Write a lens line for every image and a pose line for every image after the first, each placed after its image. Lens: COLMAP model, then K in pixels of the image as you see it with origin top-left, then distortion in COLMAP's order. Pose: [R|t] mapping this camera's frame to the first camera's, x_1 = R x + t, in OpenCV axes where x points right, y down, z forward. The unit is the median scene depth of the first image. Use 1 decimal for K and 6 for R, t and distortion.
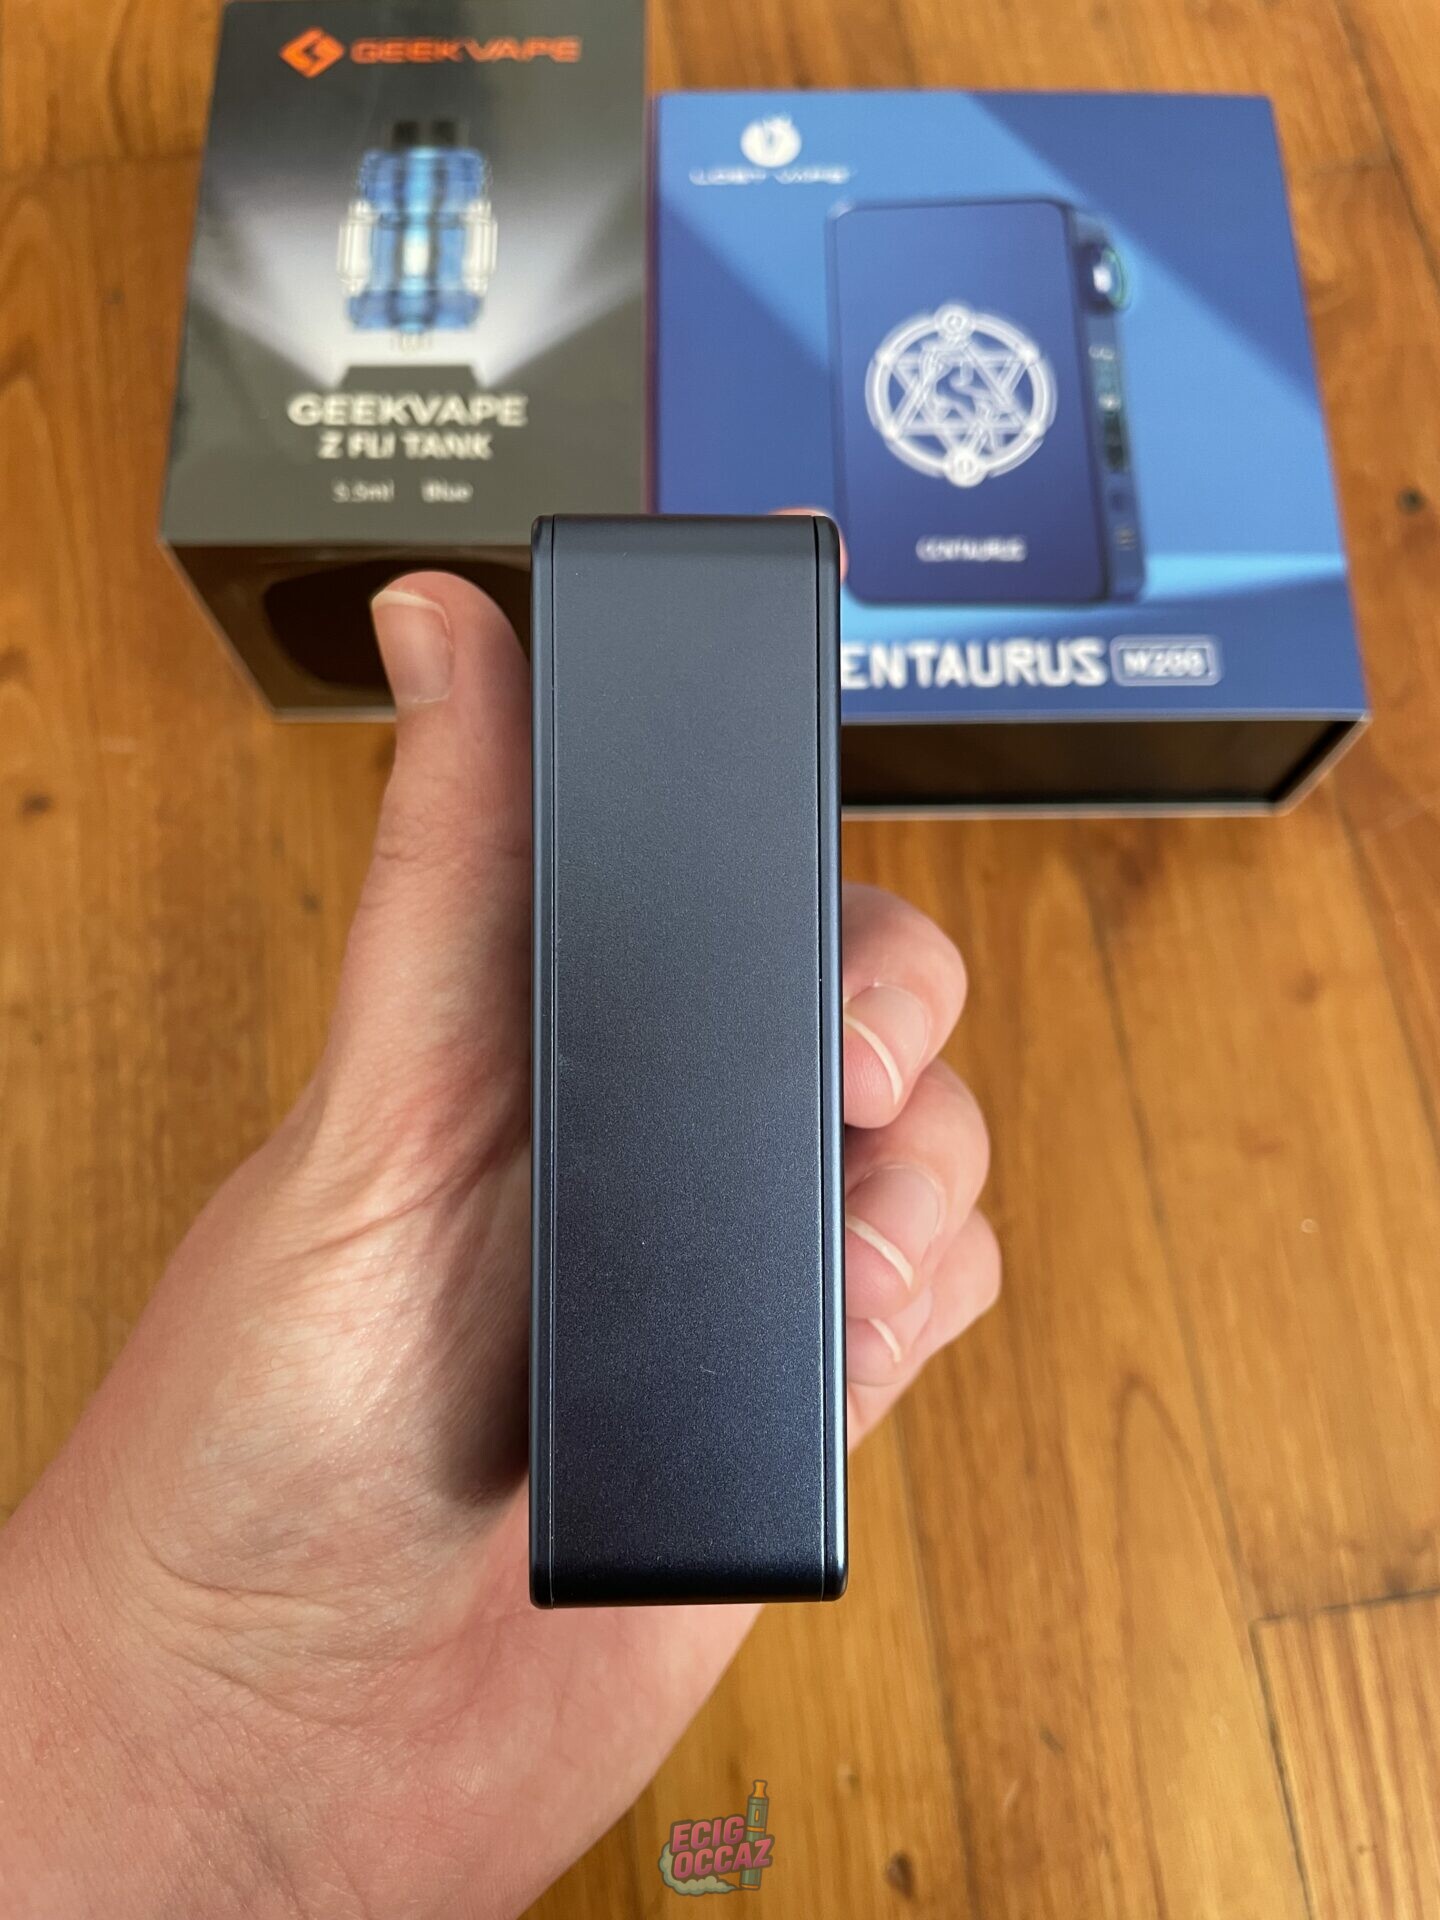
lens RADIAL K [[1467.8, 0, 720.6], [0, 1467.8, 960.0], [0, 0, 1]] dist [0.052110, -0.096518]
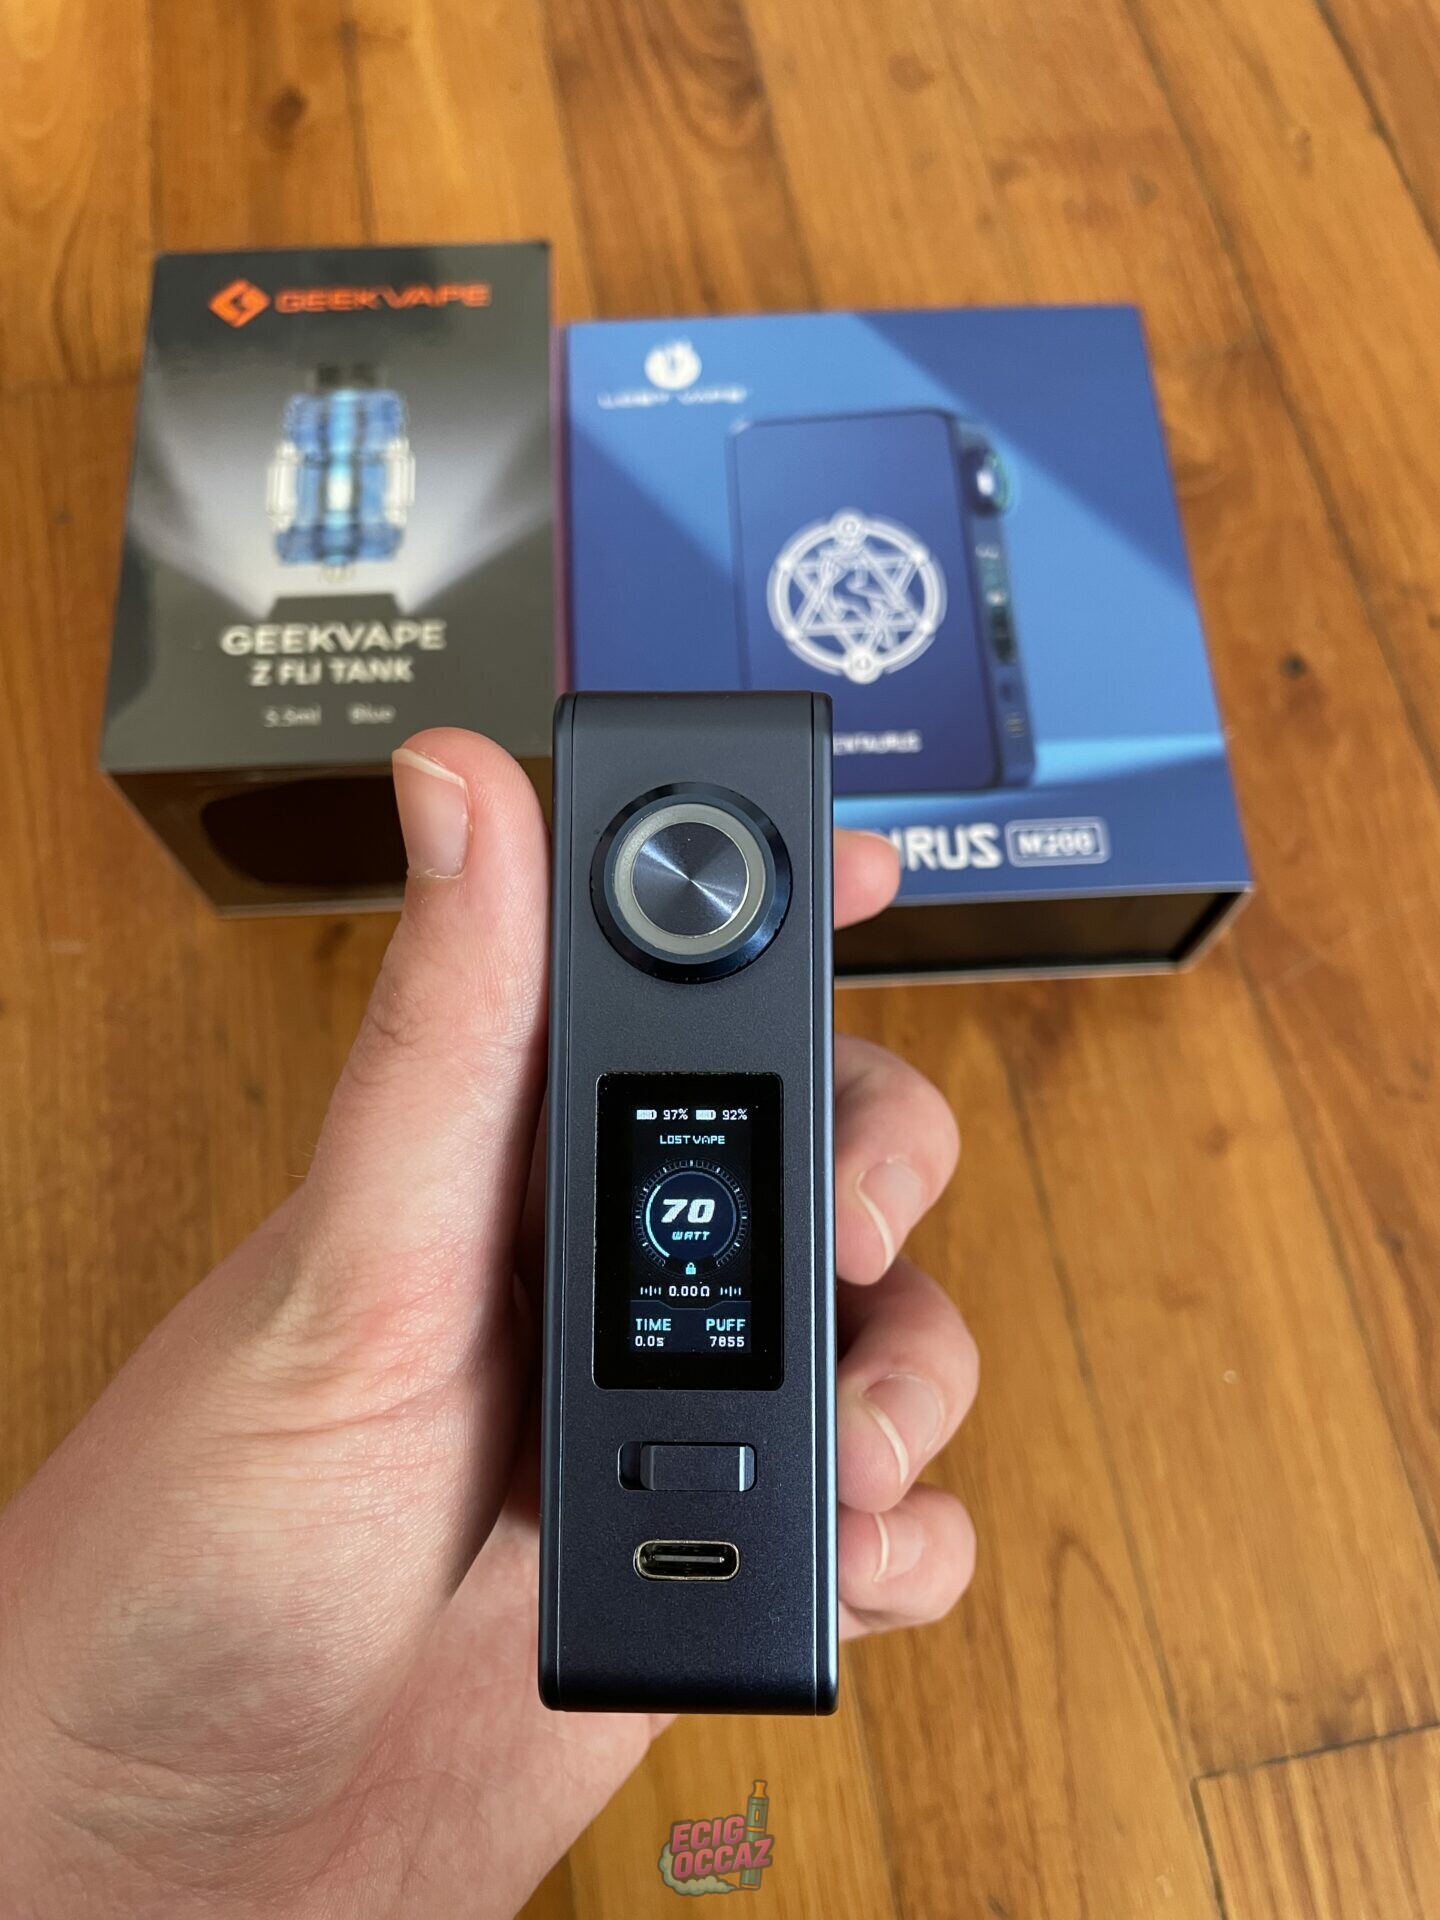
lens RADIAL K [[1470.0, 0, 718.1], [0, 1470.0, 955.1], [0, 0, 1]] dist [0.053969, -0.099472]
pose [[0.999207, -0.037860, 0.012350, 0.039719], [0.038619, 0.996910, -0.068405, -0.055382], [-0.009722, 0.068828, 0.997581, -0.045656]]
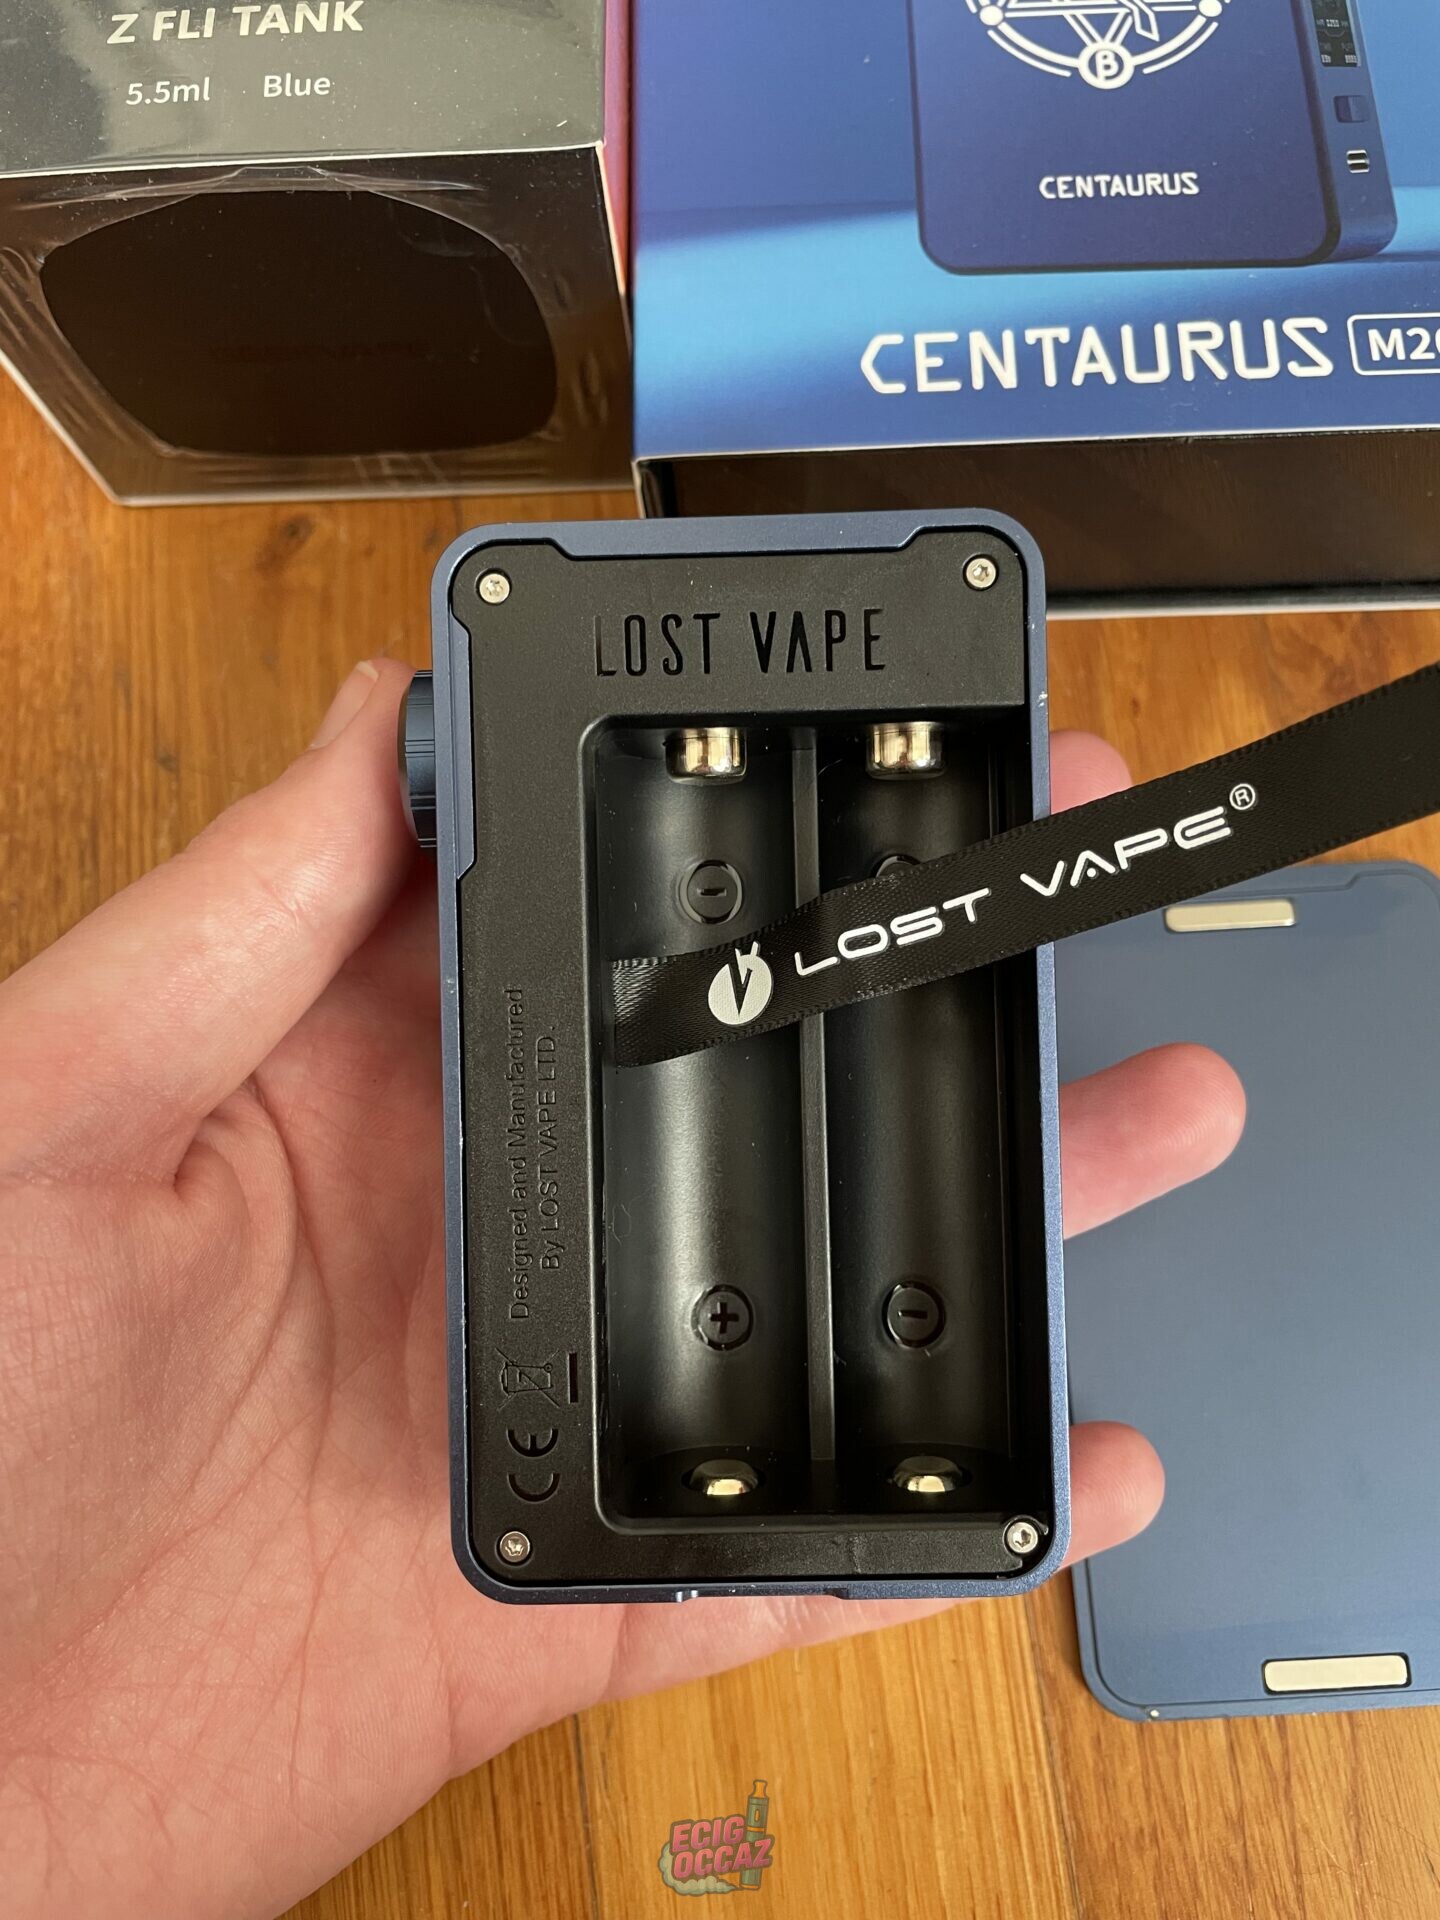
lens RADIAL K [[1423.0, 0, 721.0], [0, 1423.0, 962.1], [0, 0, 1]] dist [0.045967, -0.083916]
pose [[0.998864, -0.010516, -0.046467, 0.020116], [0.012836, 0.998671, 0.049924, 0.028401], [0.045880, -0.050464, 0.997671, 0.336729]]
